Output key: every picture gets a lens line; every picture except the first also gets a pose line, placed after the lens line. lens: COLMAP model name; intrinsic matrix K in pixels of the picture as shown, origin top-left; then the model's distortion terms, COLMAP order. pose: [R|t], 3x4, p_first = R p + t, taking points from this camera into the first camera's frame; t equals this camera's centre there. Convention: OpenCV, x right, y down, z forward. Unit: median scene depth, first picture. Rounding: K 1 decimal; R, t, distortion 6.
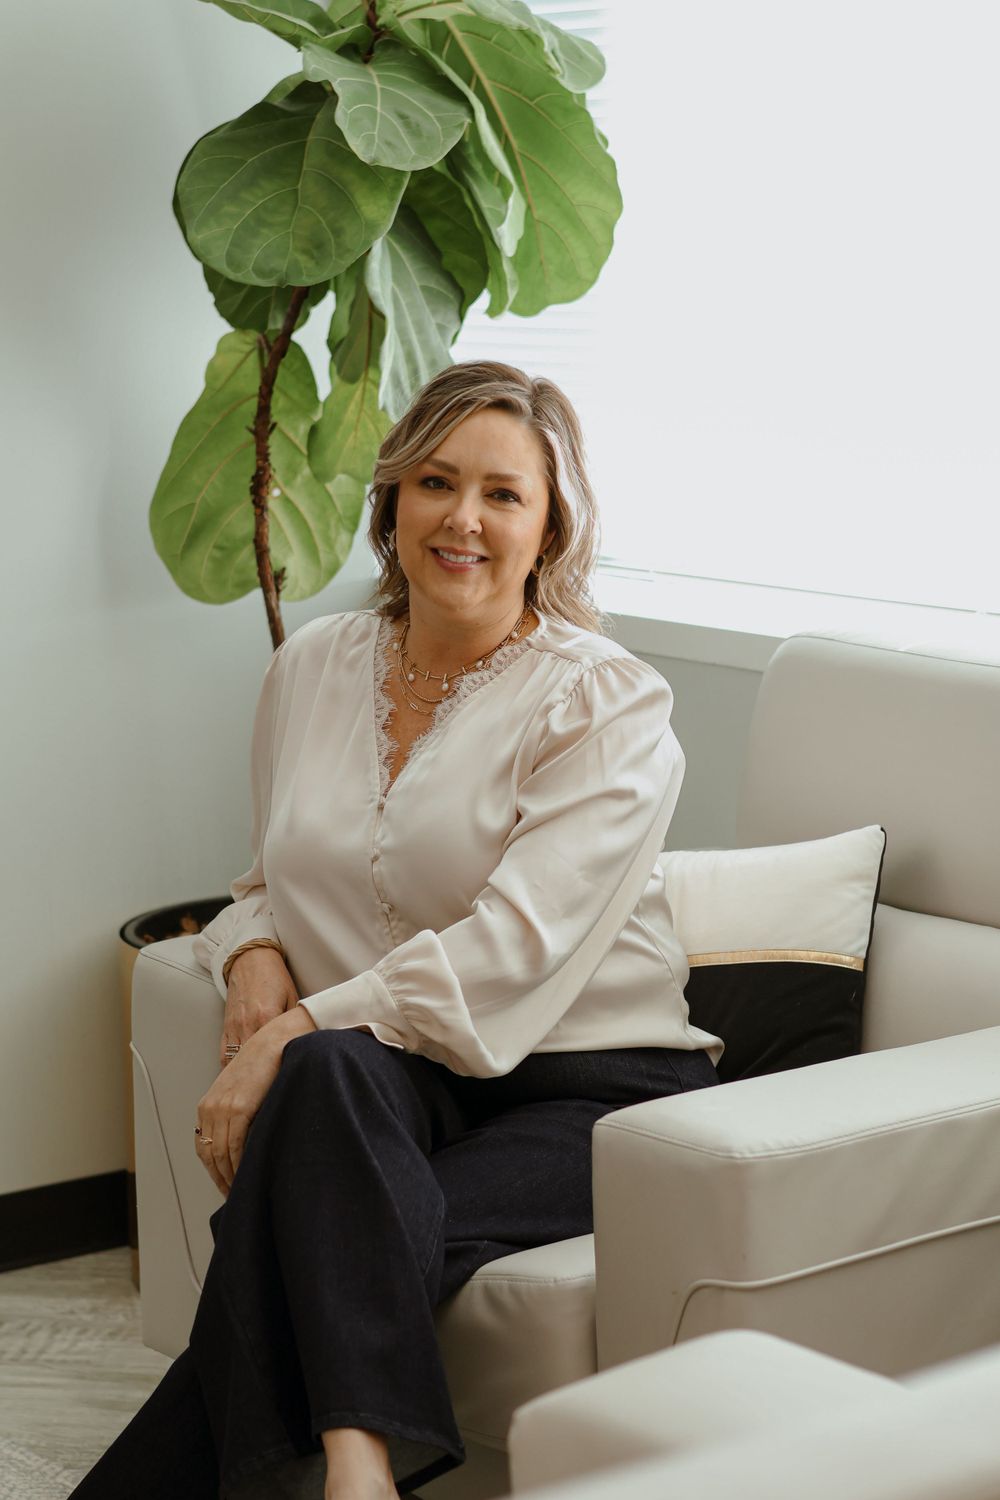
lens RADIAL K [[3424.6, 0, 500.0], [0, 3424.6, 750.0], [0, 0, 1]] dist [0.077966, -0.343181]
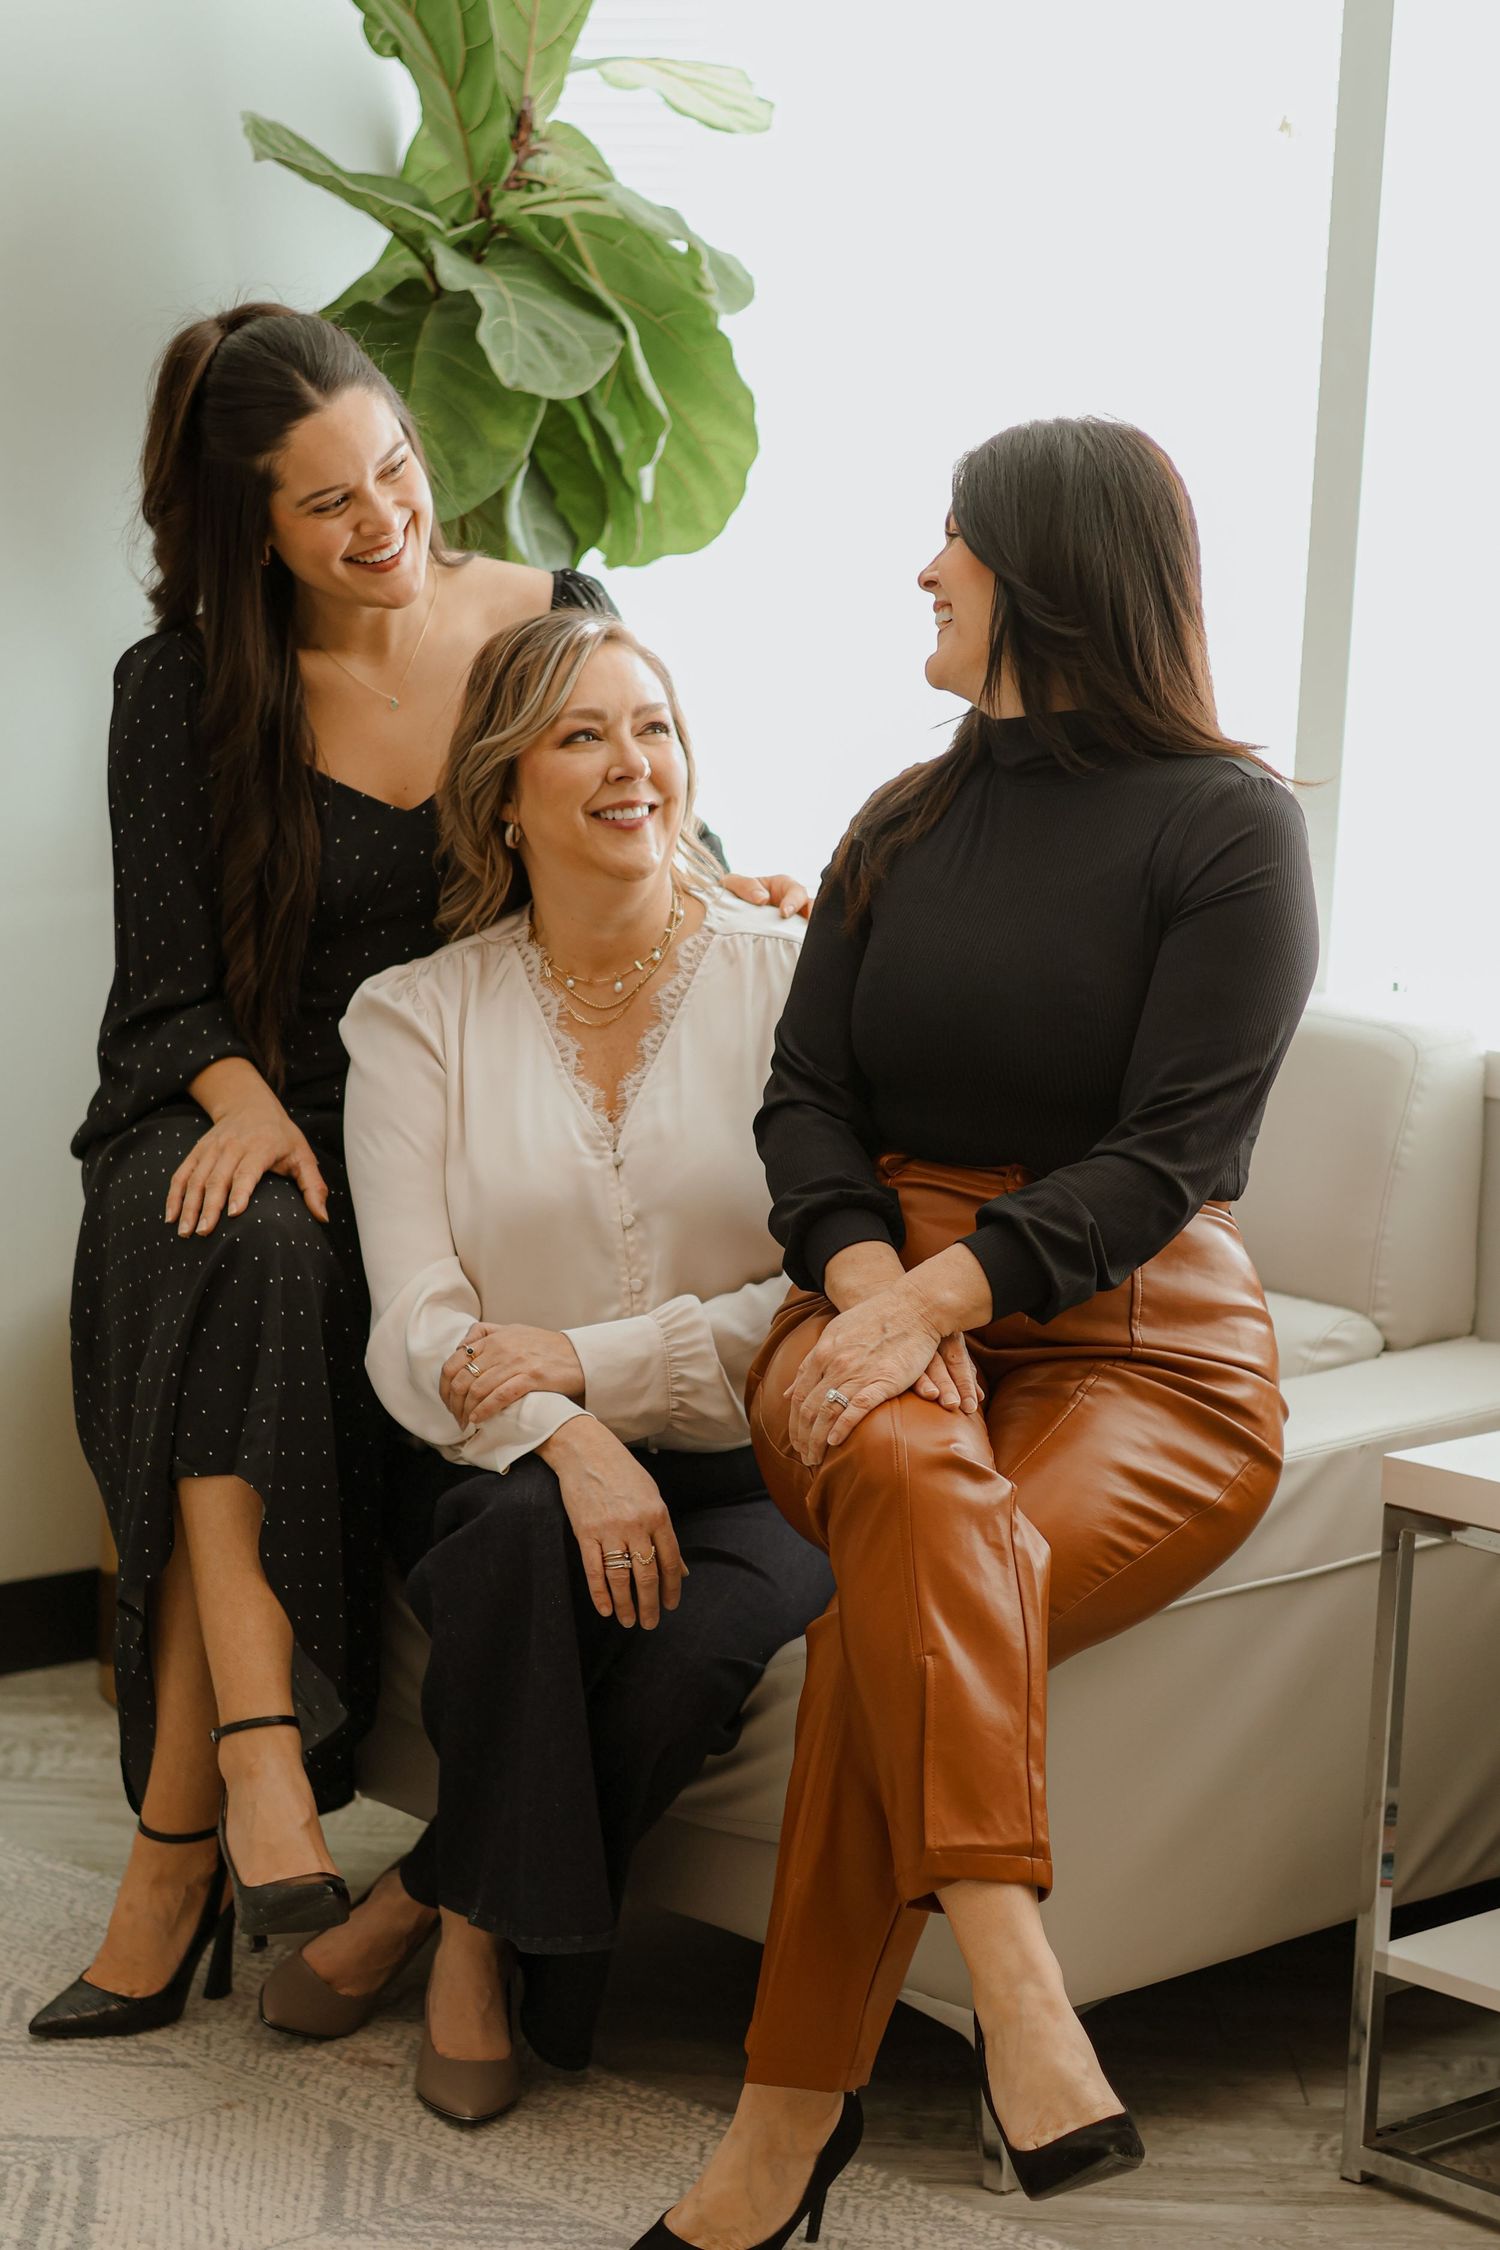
lens RADIAL K [[5136.9, 0, 750.0], [0, 5136.9, 1125.0], [0, 0, 1]] dist [0.077966, -0.343181]
pose [[0.986346, 0.040123, 0.159726, -0.169472], [-0.039133, 0.999190, -0.009336, 0.023136], [-0.159972, 0.002958, 0.987117, -0.273236]]
